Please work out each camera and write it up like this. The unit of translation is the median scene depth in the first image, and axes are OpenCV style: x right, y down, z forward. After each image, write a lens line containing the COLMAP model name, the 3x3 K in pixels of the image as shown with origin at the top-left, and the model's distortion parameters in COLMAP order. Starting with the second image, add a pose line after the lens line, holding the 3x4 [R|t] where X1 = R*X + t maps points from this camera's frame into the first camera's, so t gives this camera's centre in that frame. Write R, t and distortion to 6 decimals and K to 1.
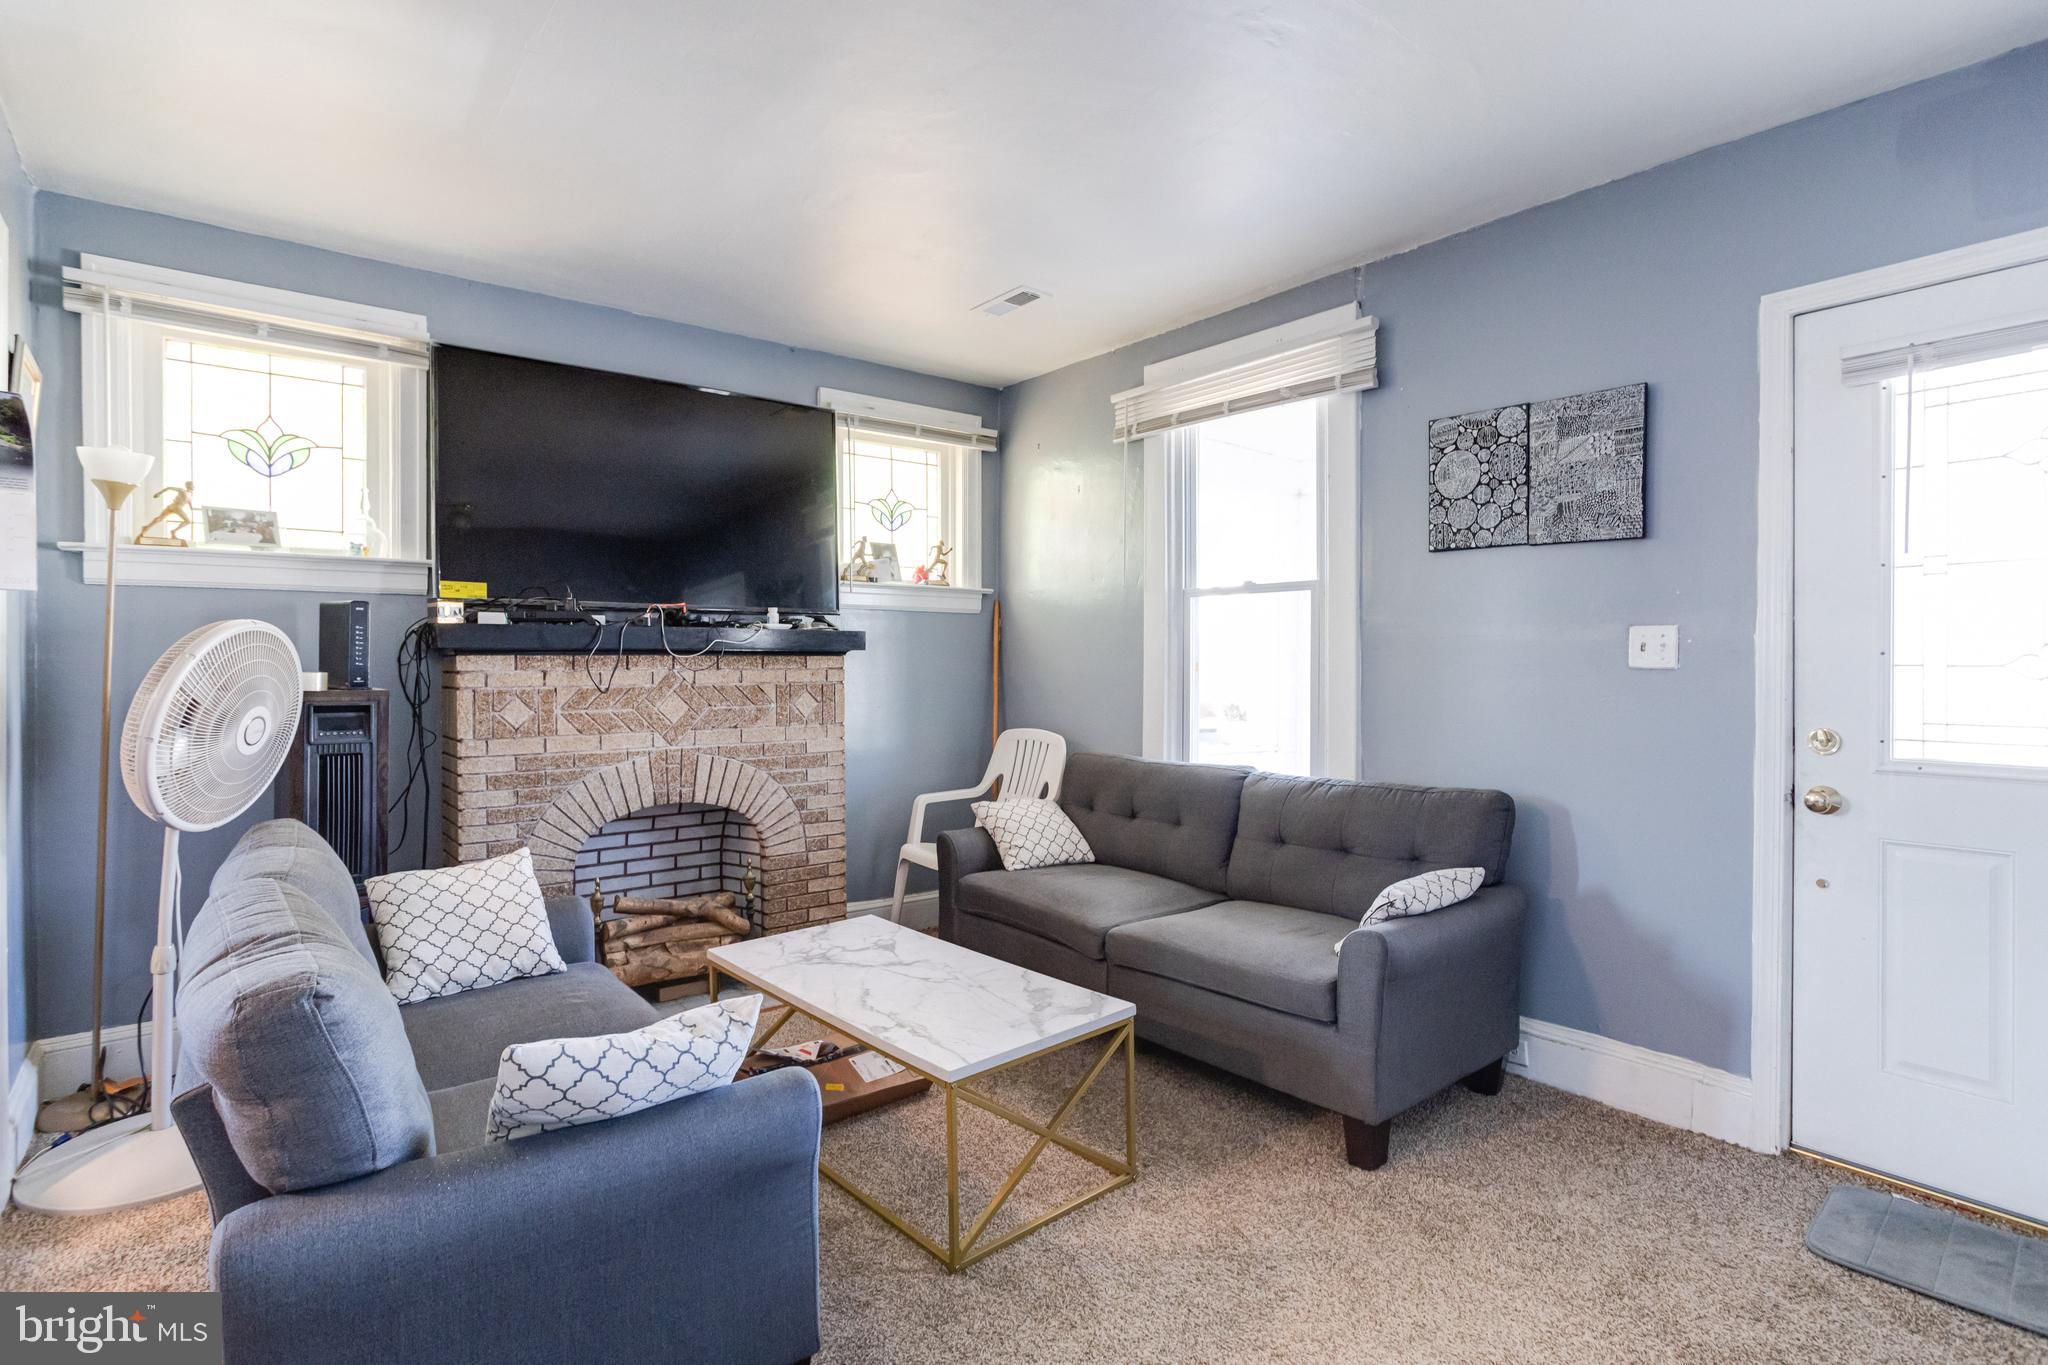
lens RADIAL K [[1011.2, 0, 1020.1], [0, 1011.2, 667.1], [0, 0, 1]] dist [-0.051780, 0.031913]
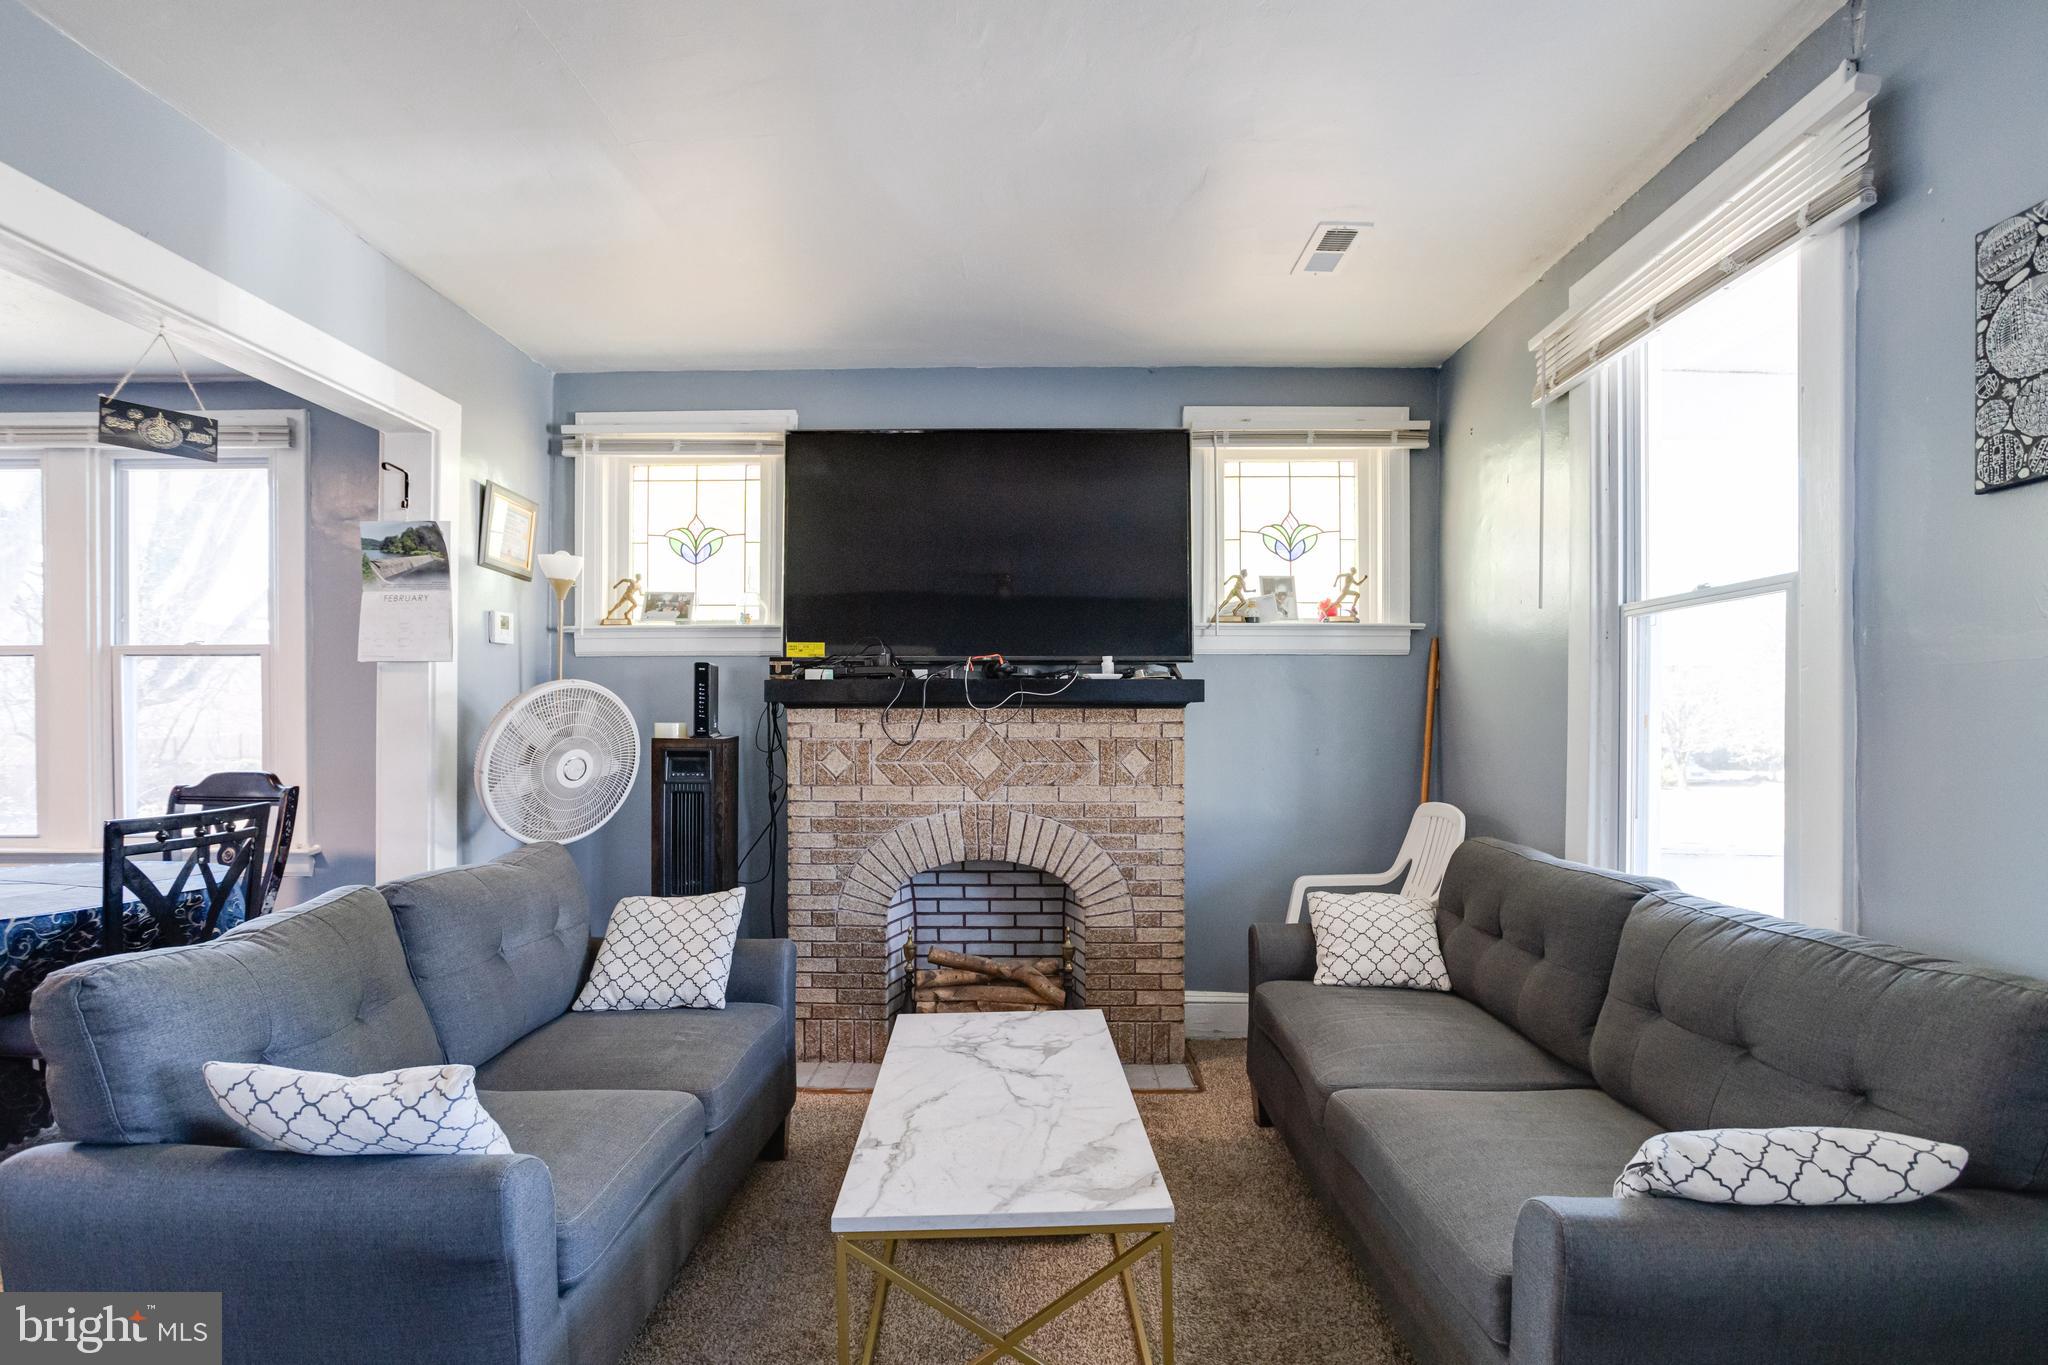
lens RADIAL K [[1015.9, 0, 1024.7], [0, 1015.9, 721.5], [0, 0, 1]] dist [-0.051919, 0.032023]
pose [[0.767640, 0.002624, -0.640876, 0.320437], [-0.004727, 0.999988, -0.001568, 0.002661], [0.640864, 0.004233, 0.767643, 0.270638]]
